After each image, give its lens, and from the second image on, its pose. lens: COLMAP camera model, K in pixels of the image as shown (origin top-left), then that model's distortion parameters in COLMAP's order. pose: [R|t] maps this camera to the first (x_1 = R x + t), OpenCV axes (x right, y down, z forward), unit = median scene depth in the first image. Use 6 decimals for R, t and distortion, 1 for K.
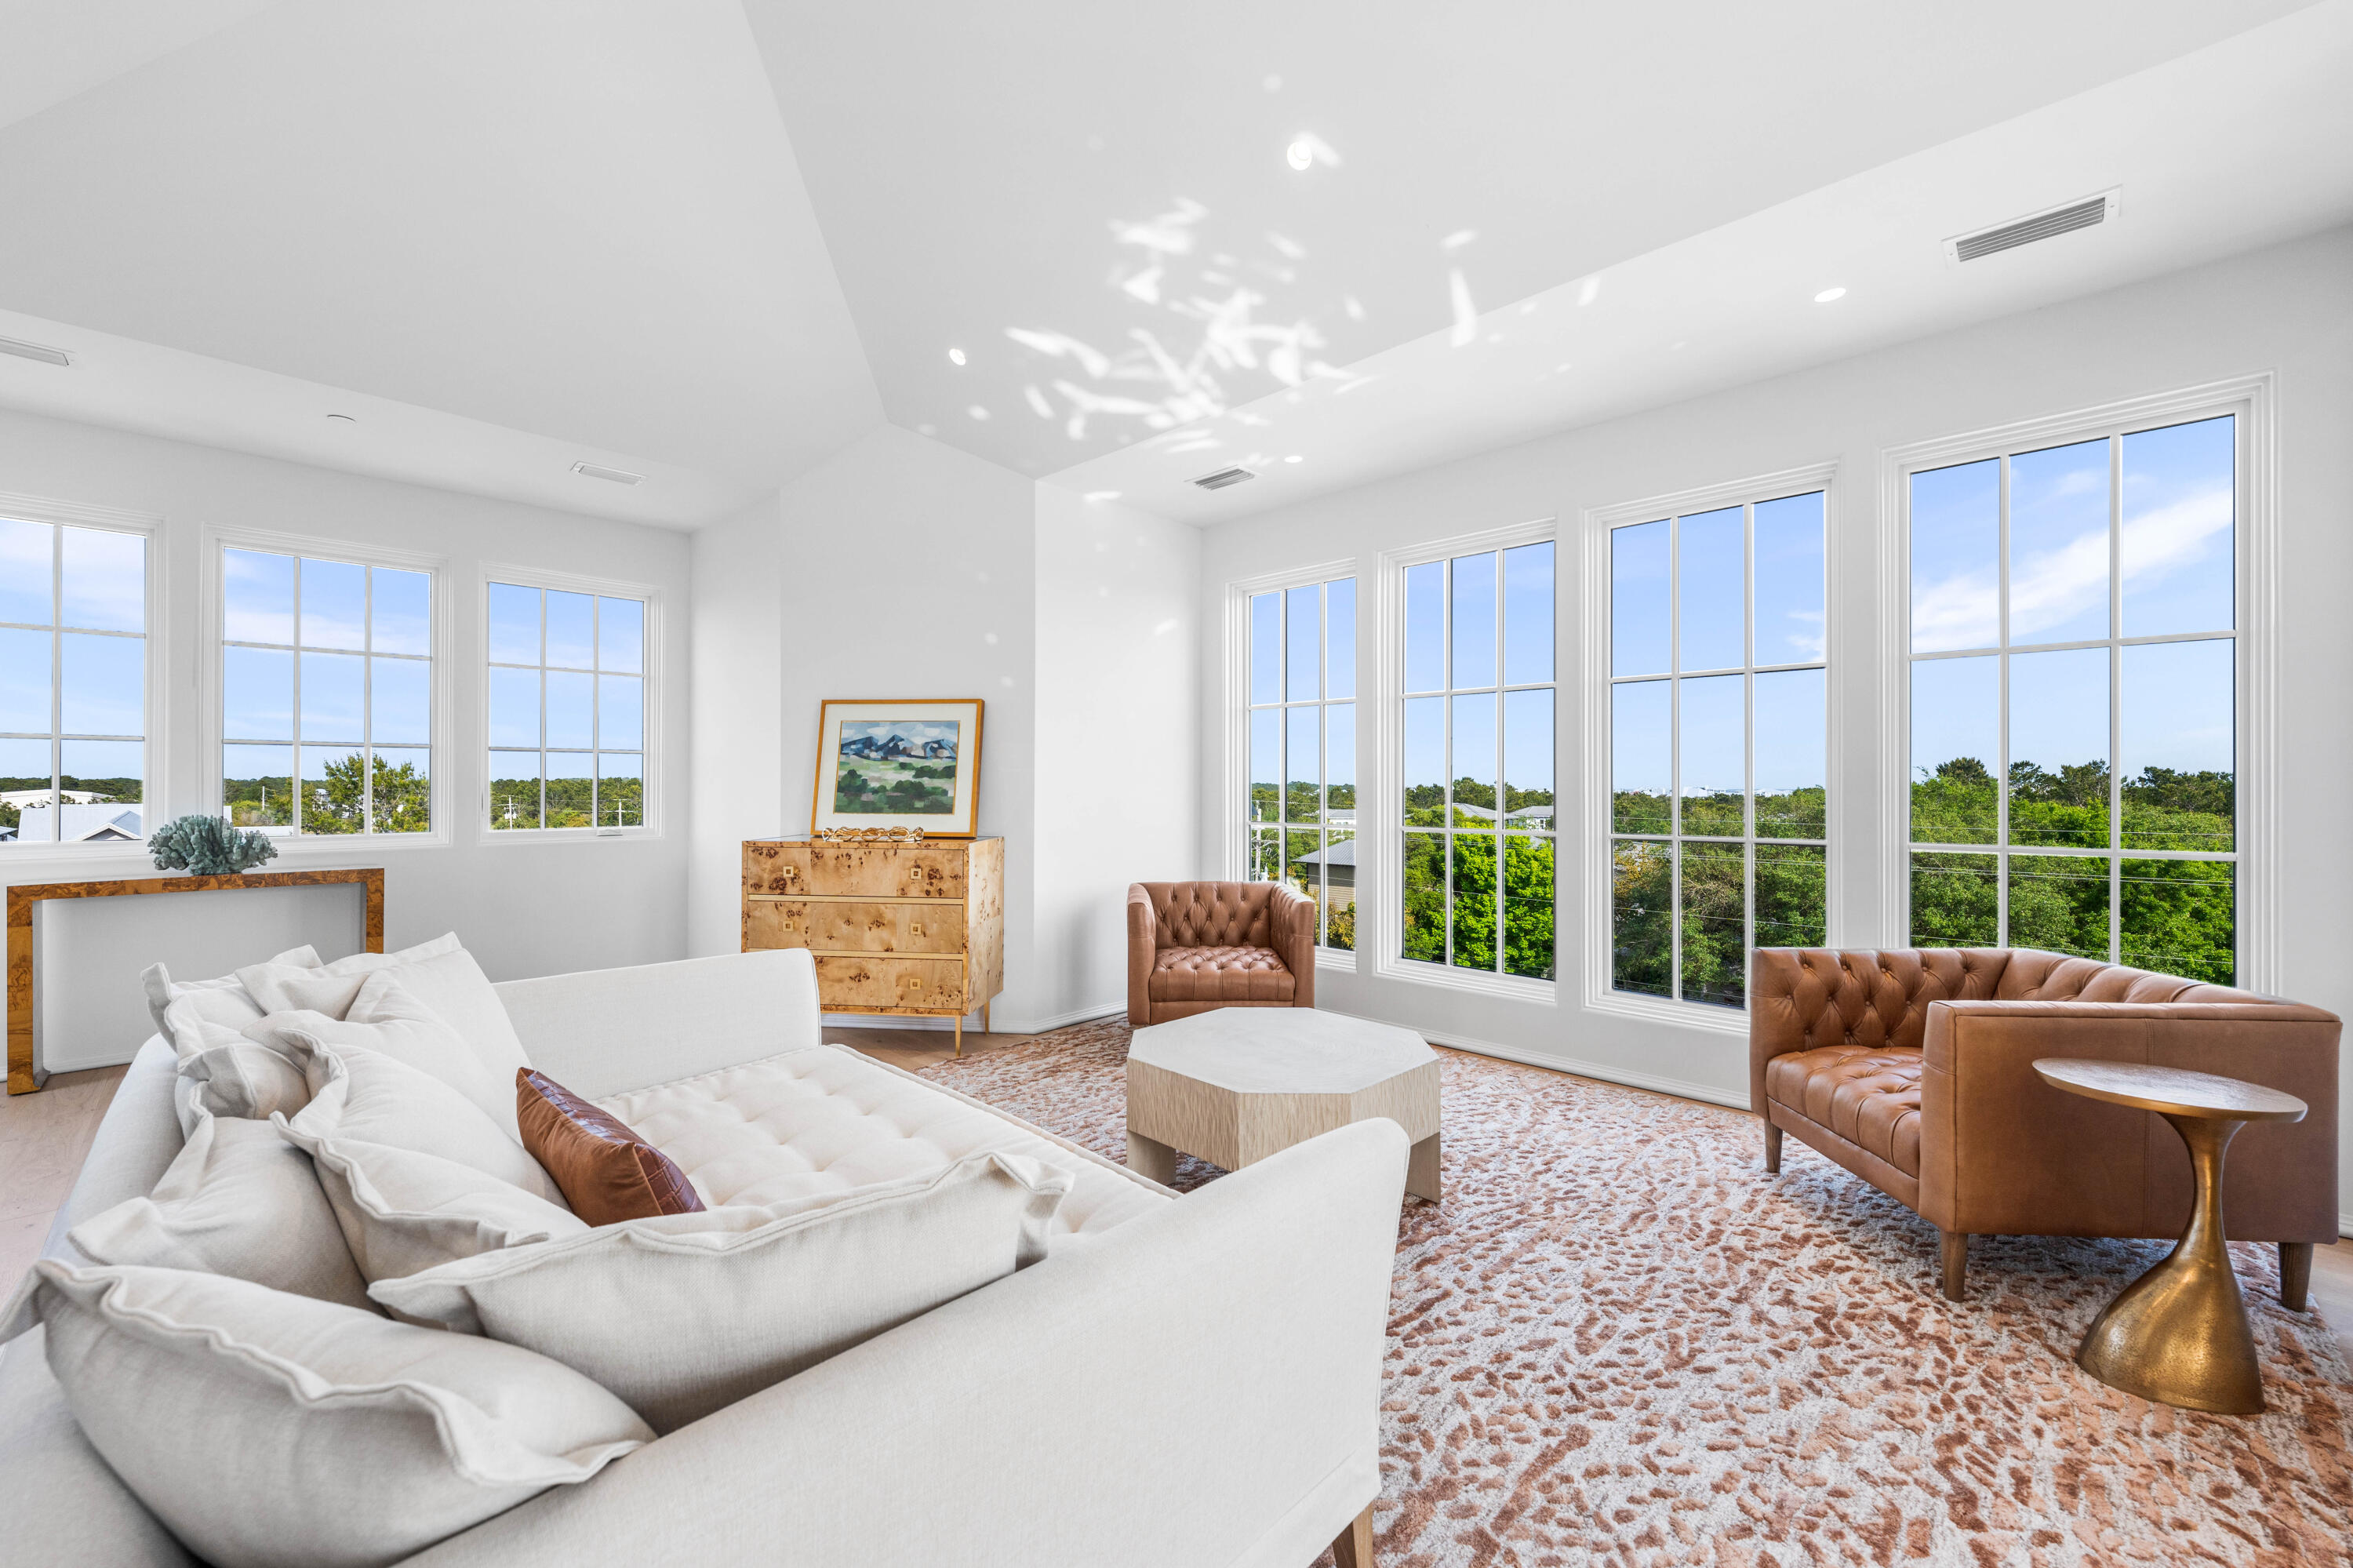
lens RADIAL K [[938.0, 0, 1180.4], [0, 938.0, 773.8], [0, 0, 1]] dist [-0.002669, -0.000284]
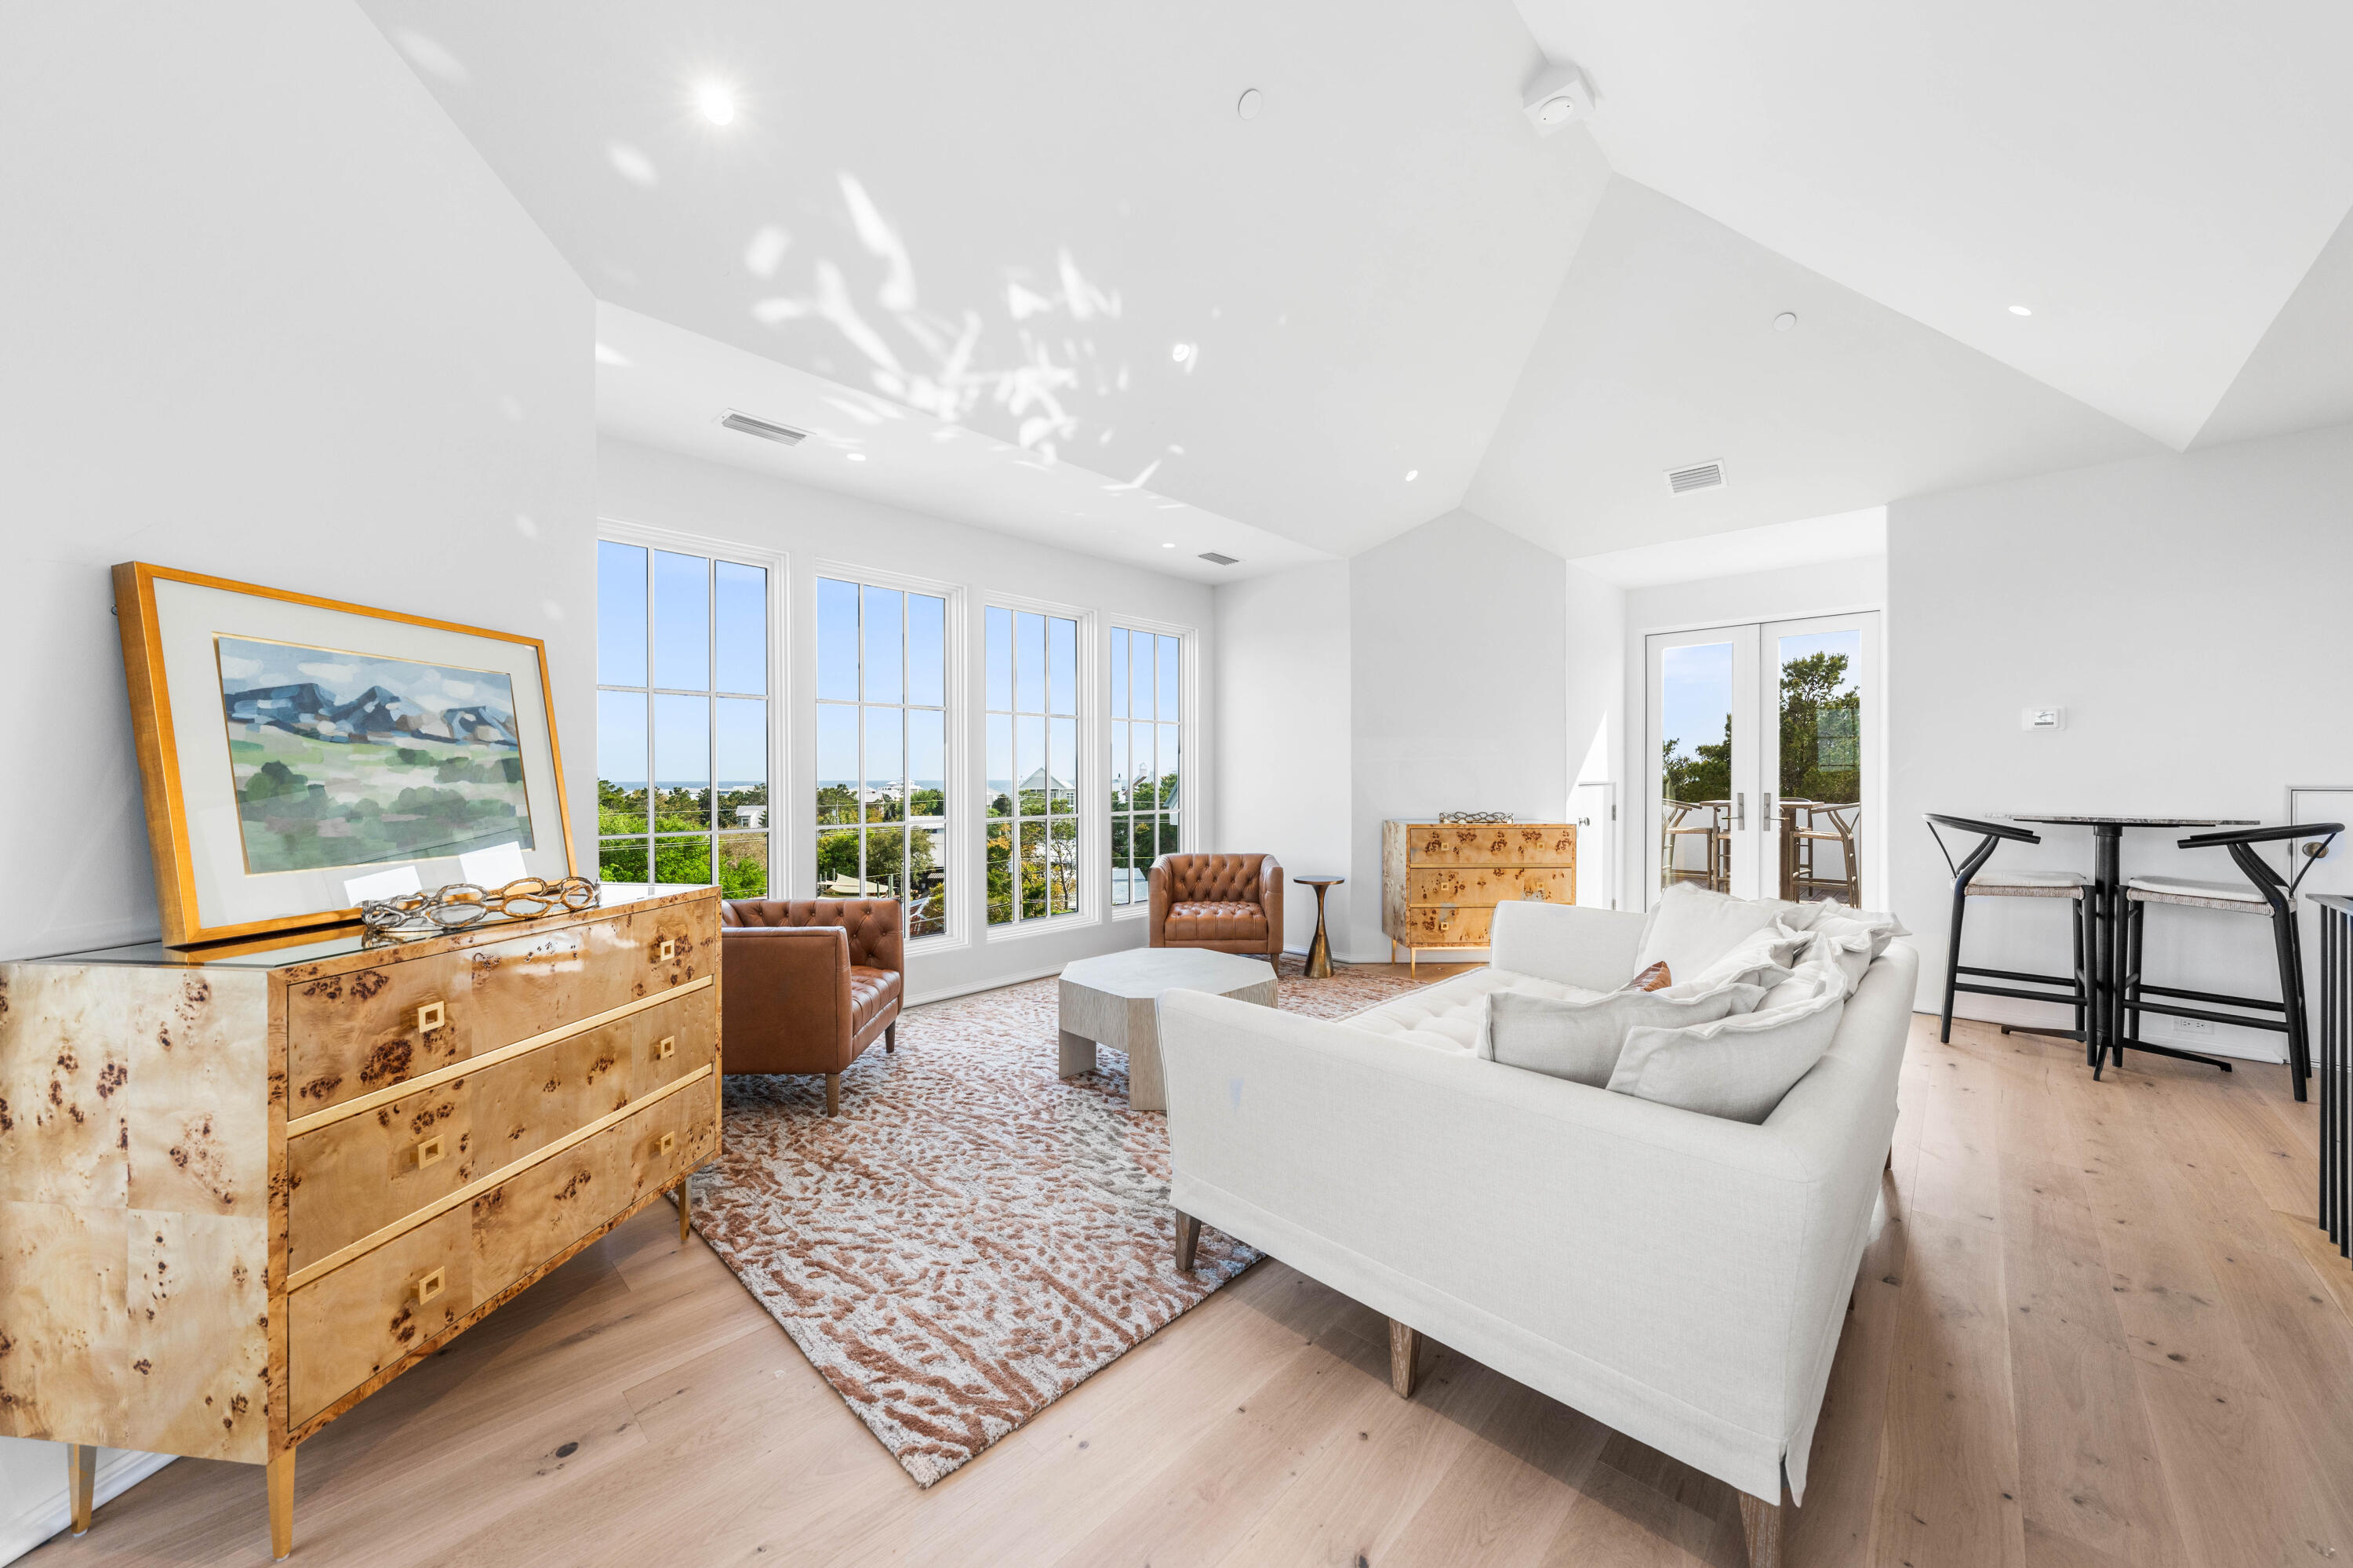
lens RADIAL K [[849.1, 0, 1181.0], [0, 849.1, 789.5], [0, 0, 1]] dist [0.001445, -0.000100]
pose [[-0.027332, -0.012957, 0.999542, -0.788613], [-0.005836, 0.999901, 0.012802, 0.000352], [-0.999609, -0.005483, -0.027405, 0.686528]]
